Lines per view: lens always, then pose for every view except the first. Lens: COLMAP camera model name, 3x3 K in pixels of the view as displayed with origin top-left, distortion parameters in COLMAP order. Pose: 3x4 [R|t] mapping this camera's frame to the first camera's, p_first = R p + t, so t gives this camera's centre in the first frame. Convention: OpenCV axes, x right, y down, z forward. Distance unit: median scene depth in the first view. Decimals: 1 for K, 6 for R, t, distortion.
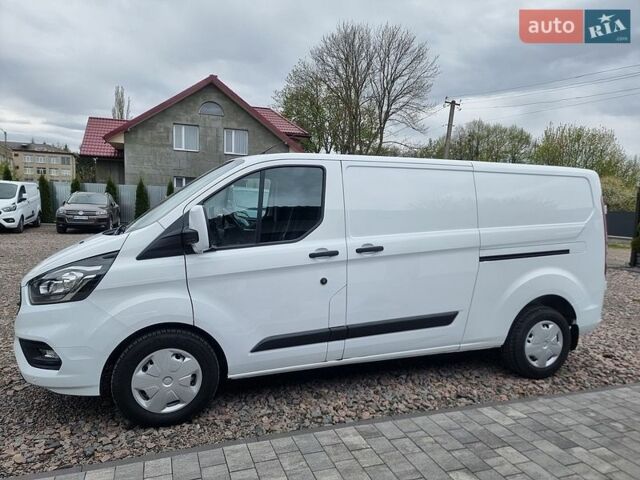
lens RADIAL K [[446.3, 0, 320.0], [0, 446.3, 240.0], [0, 0, 1]] dist [0.091196, -0.087749]
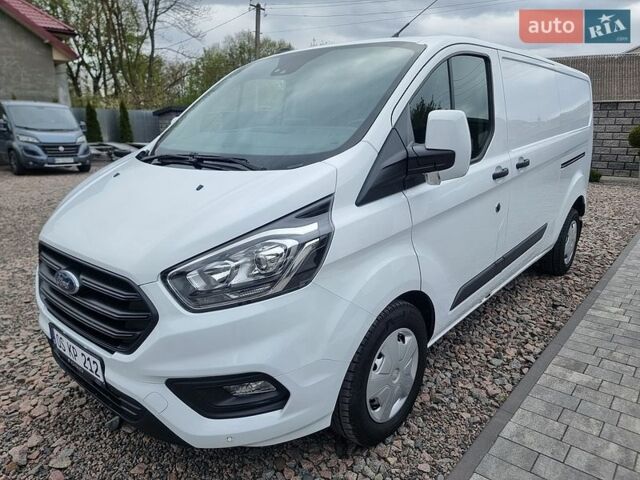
lens RADIAL K [[446.3, 0, 320.0], [0, 446.3, 240.0], [0, 0, 1]] dist [0.091196, -0.087749]
pose [[0.869497, -0.149965, 0.470622, -0.664657], [0.065541, 0.979400, 0.190999, -0.027375], [-0.489571, -0.135228, 0.861414, 0.444971]]
